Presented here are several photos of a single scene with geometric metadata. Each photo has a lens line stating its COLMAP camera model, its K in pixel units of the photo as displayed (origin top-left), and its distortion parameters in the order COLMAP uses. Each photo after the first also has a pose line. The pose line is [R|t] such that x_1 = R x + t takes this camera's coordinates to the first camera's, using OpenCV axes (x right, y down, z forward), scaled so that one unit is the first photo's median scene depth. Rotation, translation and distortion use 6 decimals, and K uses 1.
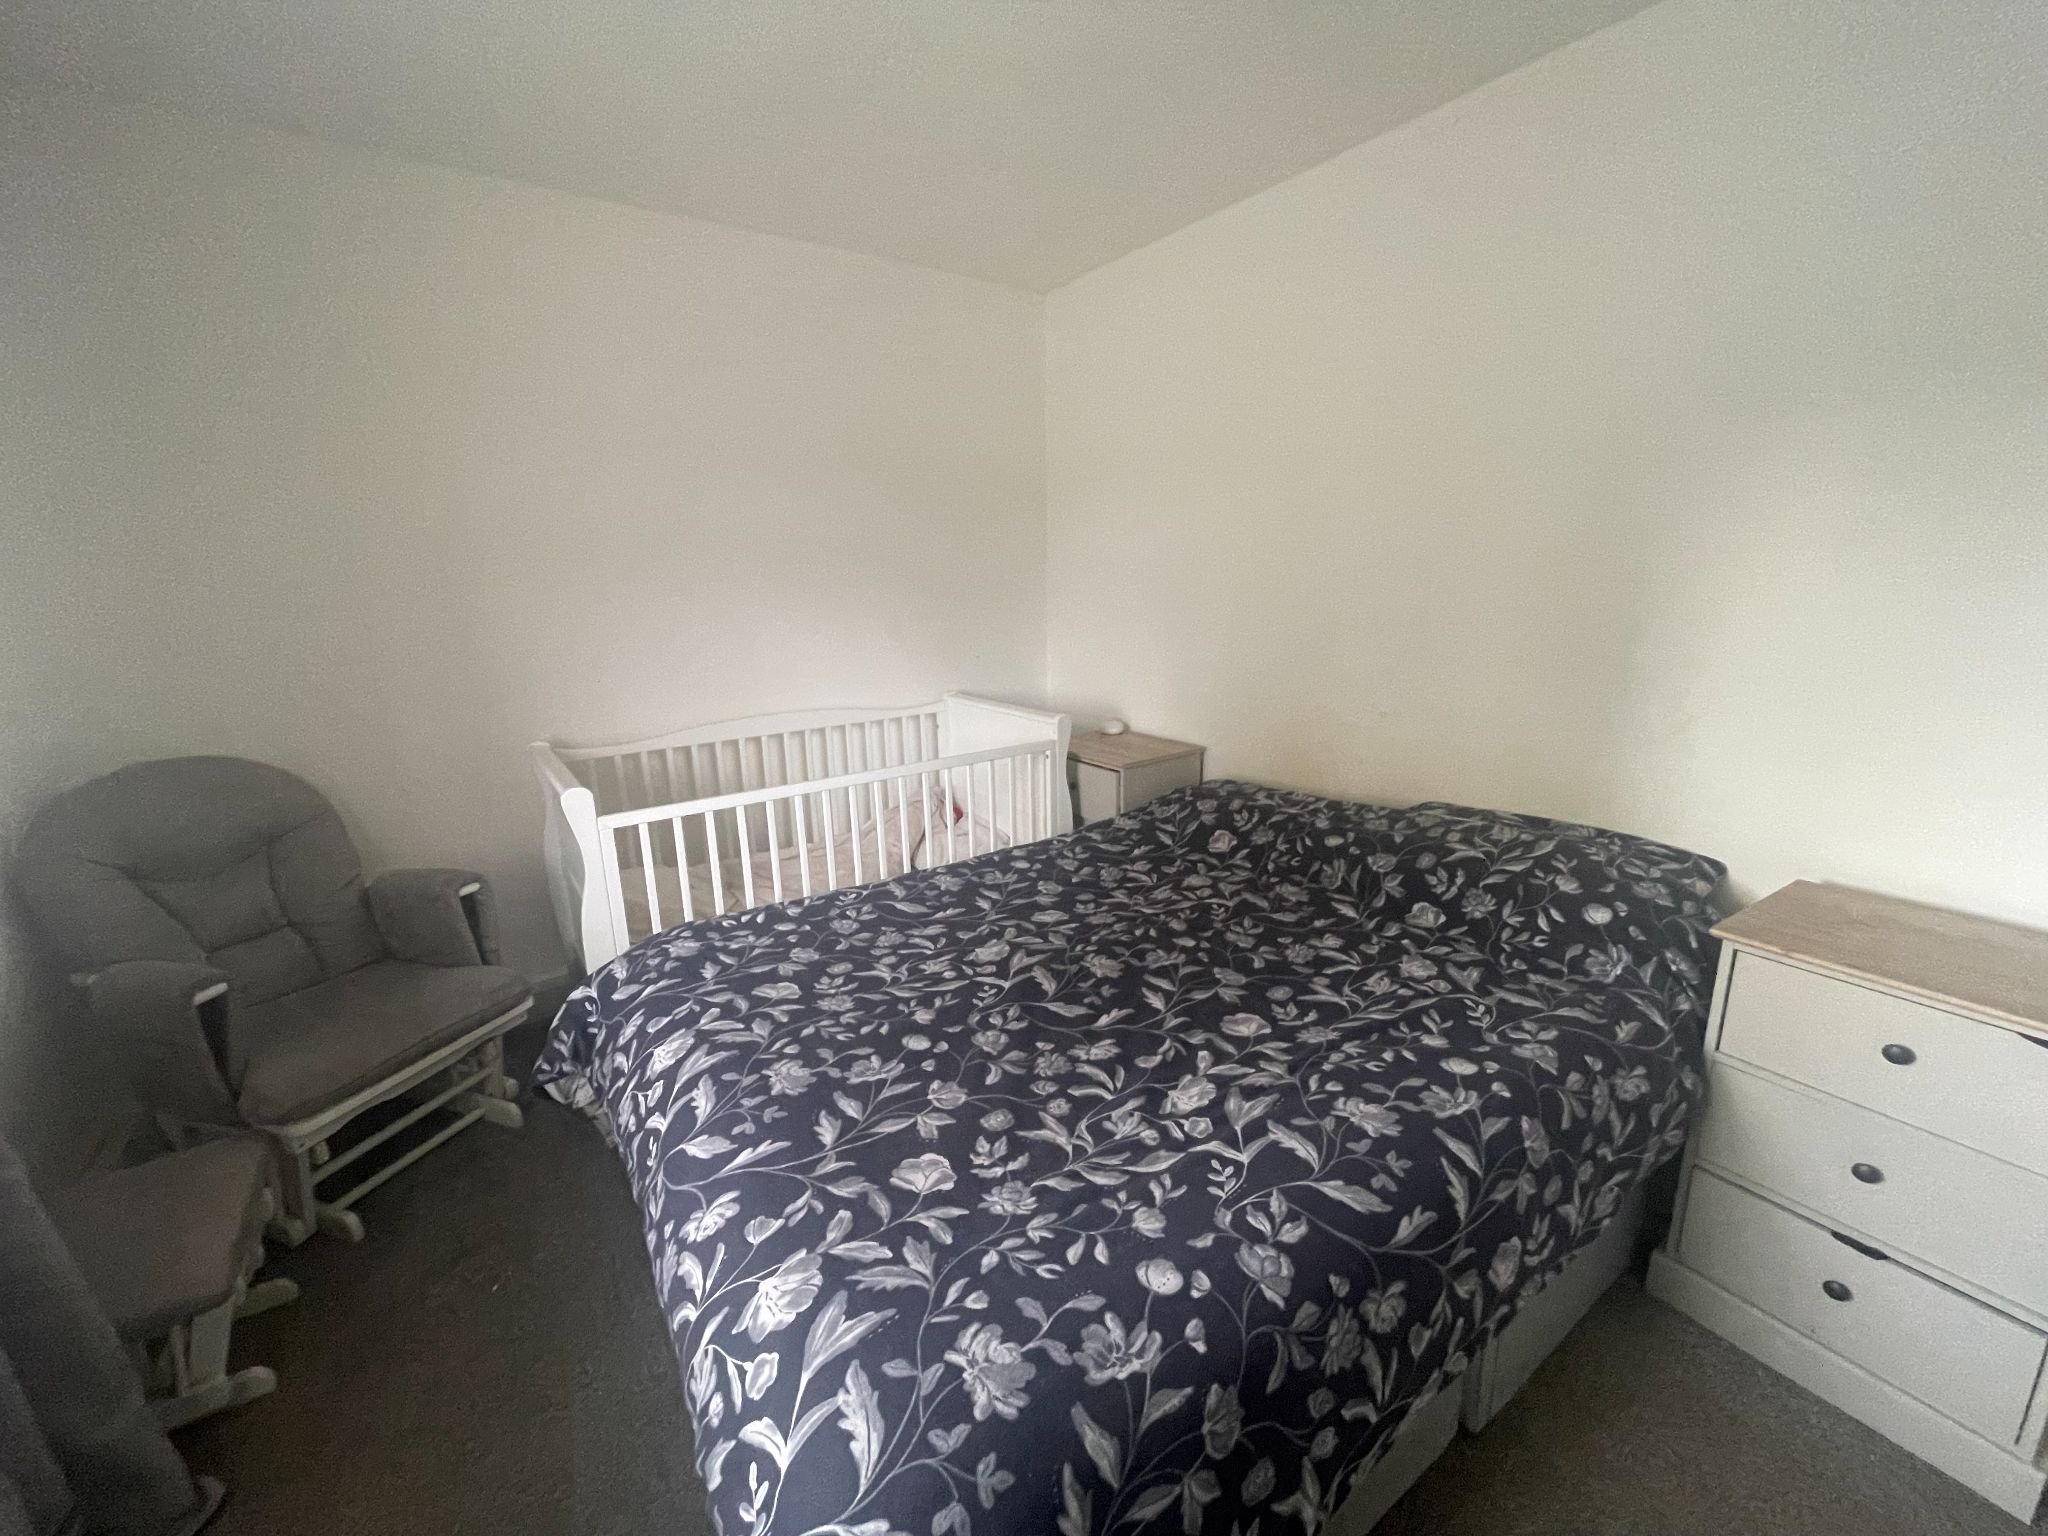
lens RADIAL K [[821.9, 0, 1021.2], [0, 821.9, 763.5], [0, 0, 1]] dist [-0.003039, 0.000600]
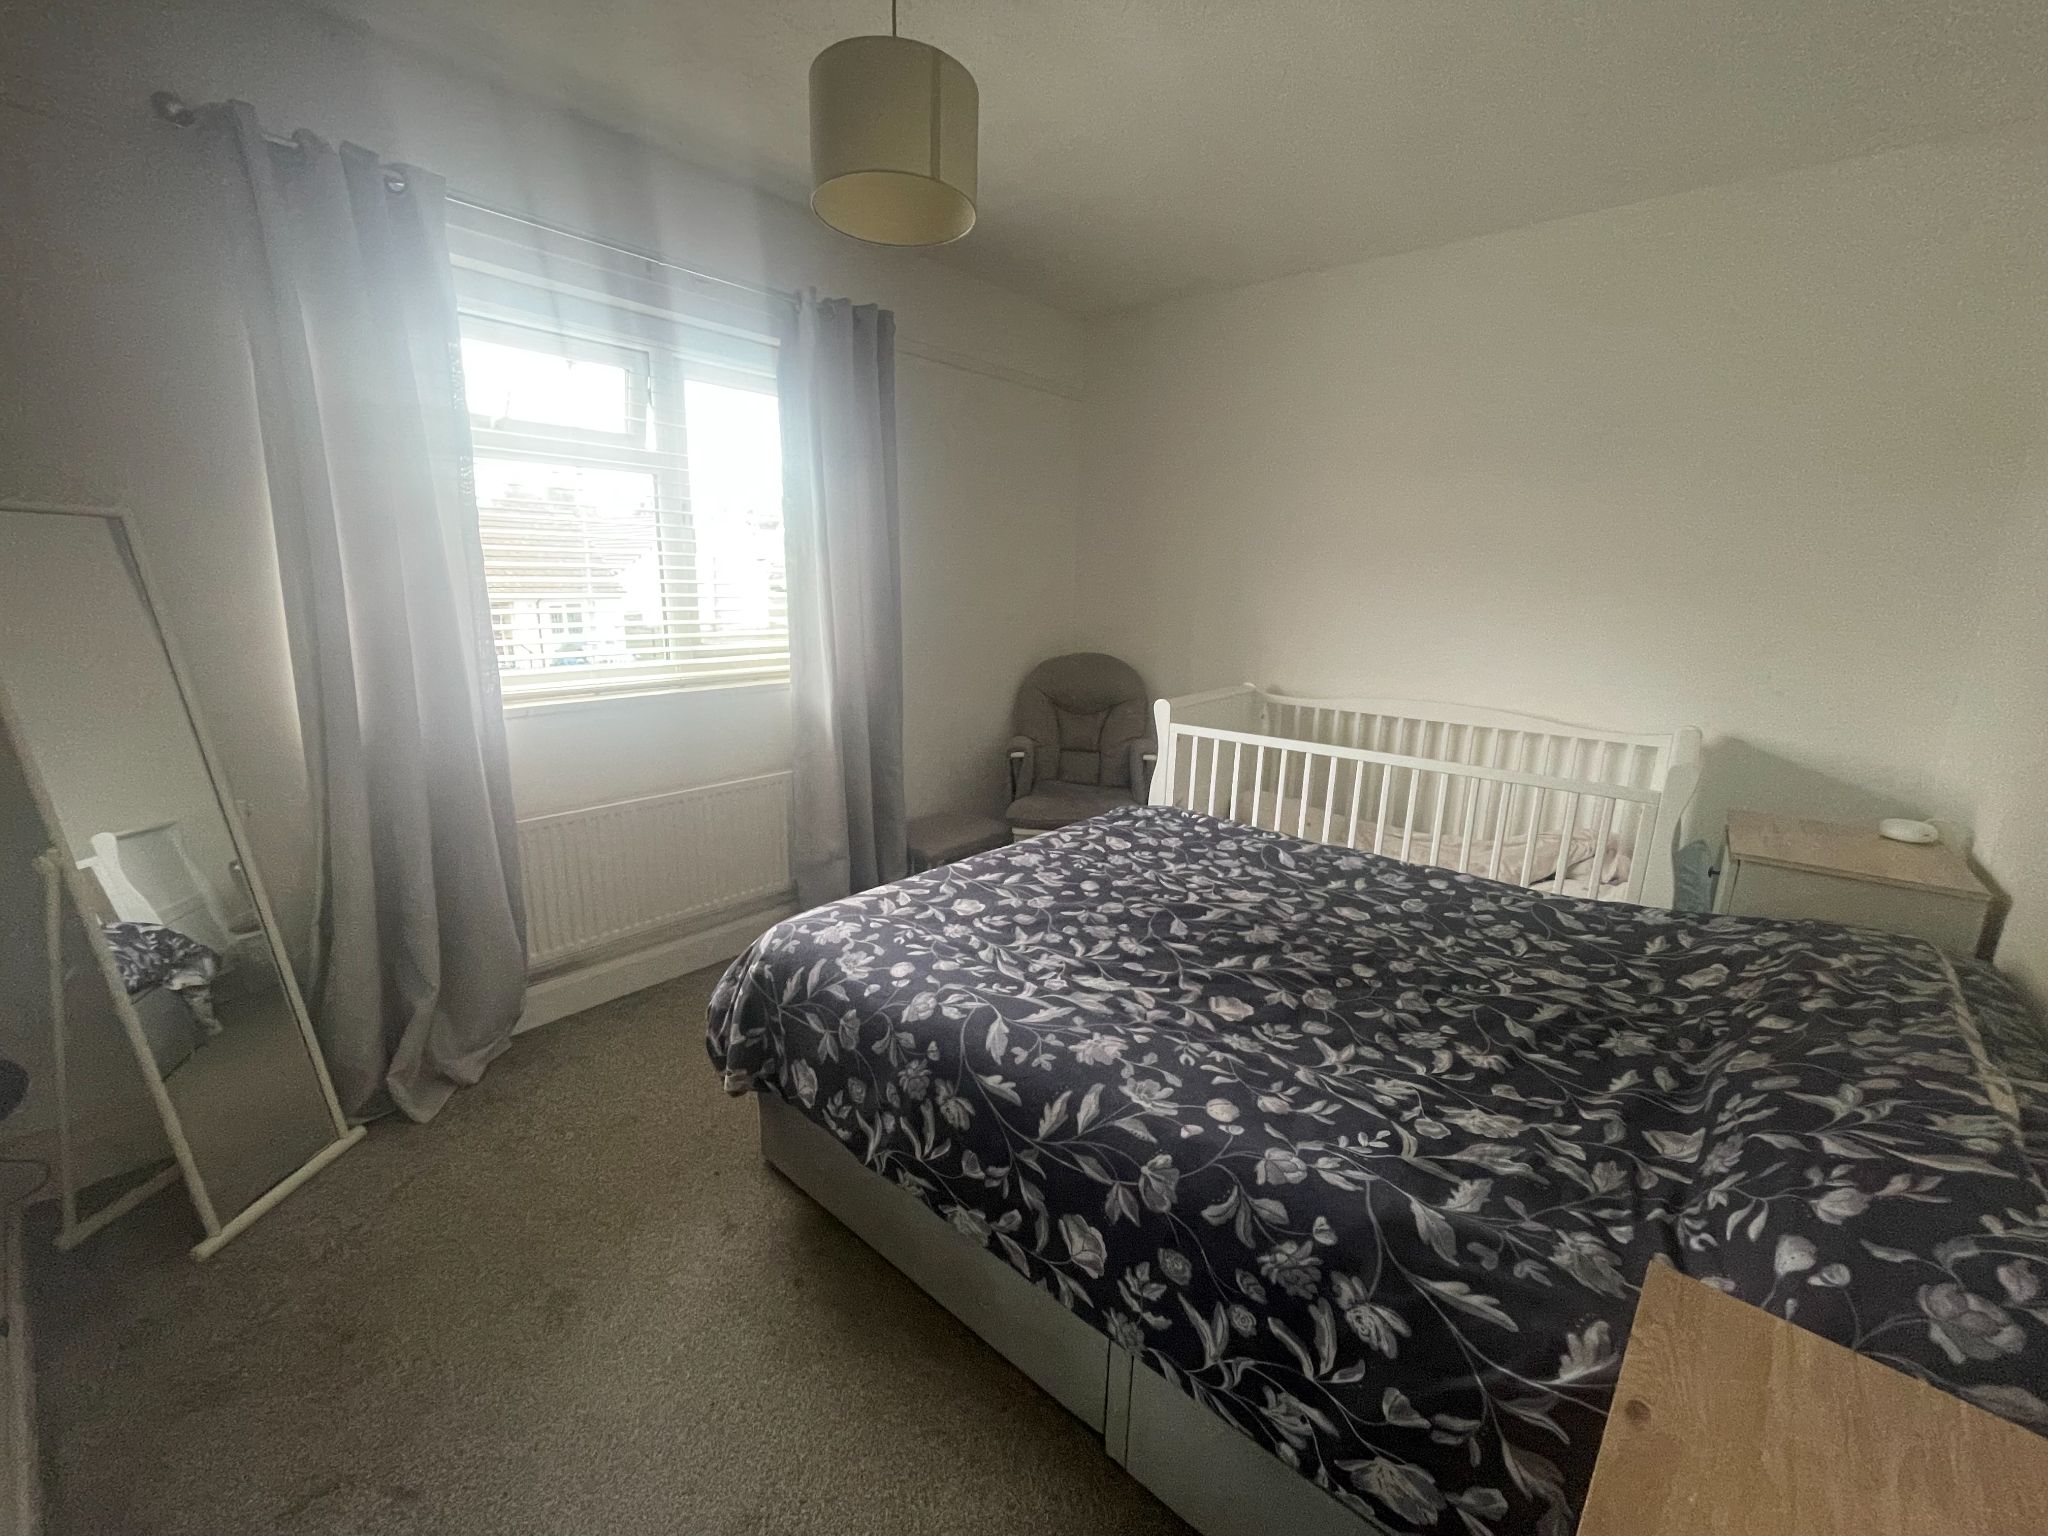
lens RADIAL K [[821.9, 0, 1030.2], [0, 821.9, 763.8], [0, 0, 1]] dist [-0.003039, 0.000600]
pose [[0.268867, 0.240121, -0.932766, 1.219730], [-0.253503, 0.951924, 0.171981, -0.080429], [0.929218, 0.190218, 0.316813, 0.470793]]
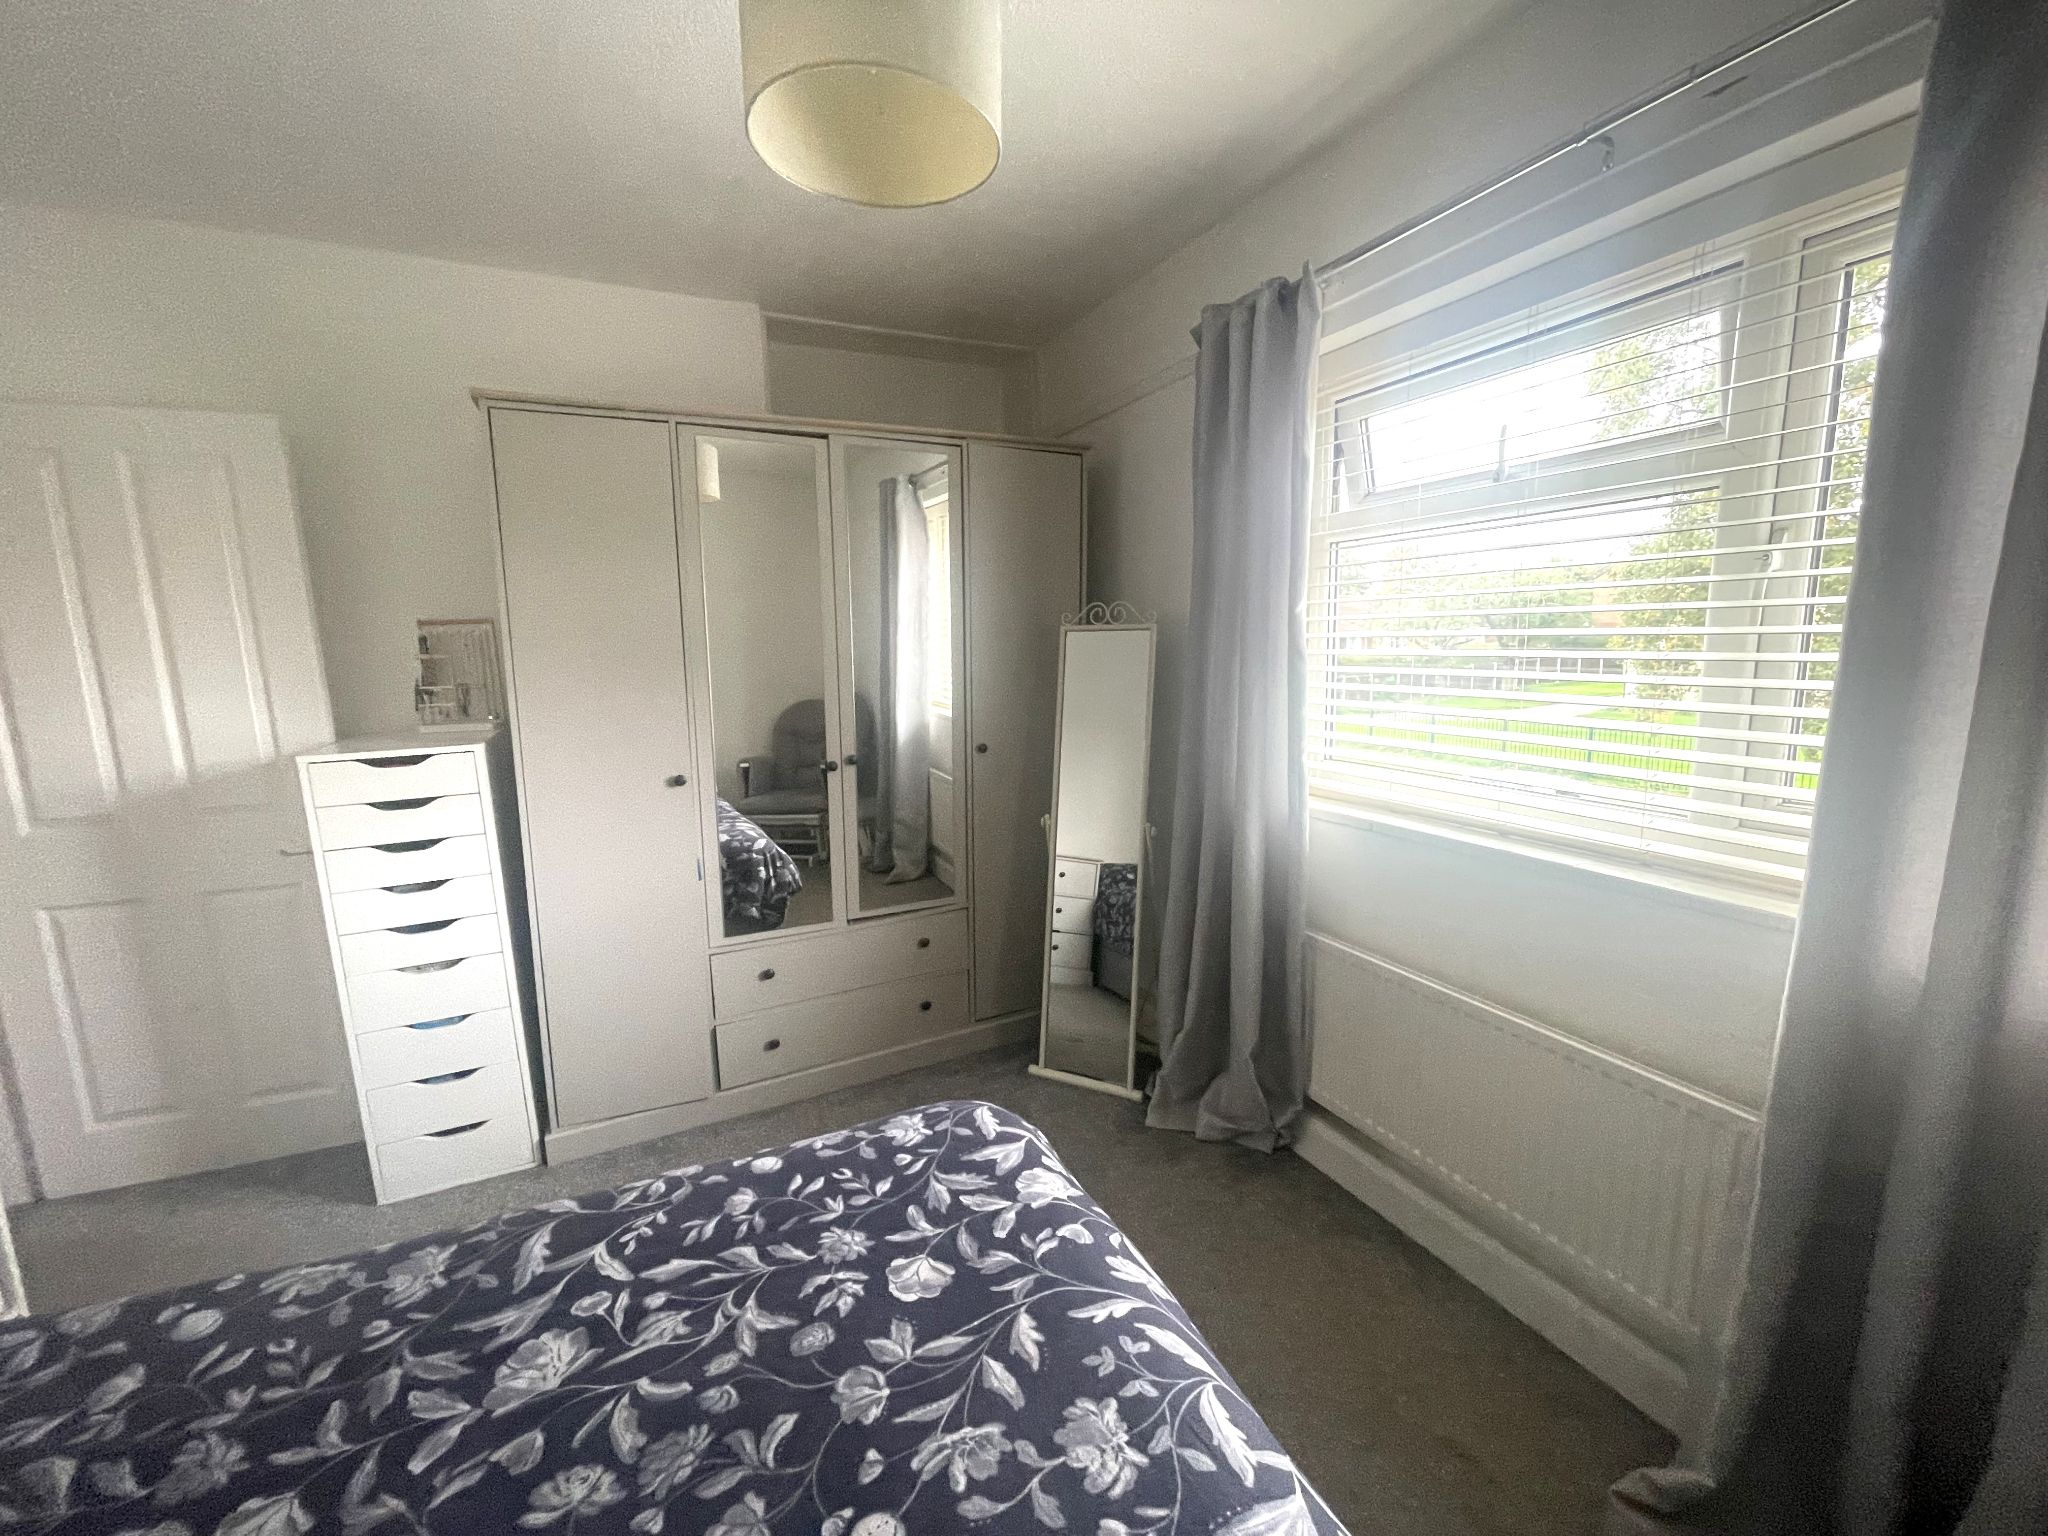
lens RADIAL K [[821.9, 0, 1030.1], [0, 821.9, 768.0], [0, 0, 1]] dist [-0.003039, 0.000600]
pose [[-0.989629, 0.023057, 0.141784, -0.340079], [0.075363, 0.923623, 0.375821, -0.327057], [-0.122289, 0.382609, -0.915782, 1.415265]]
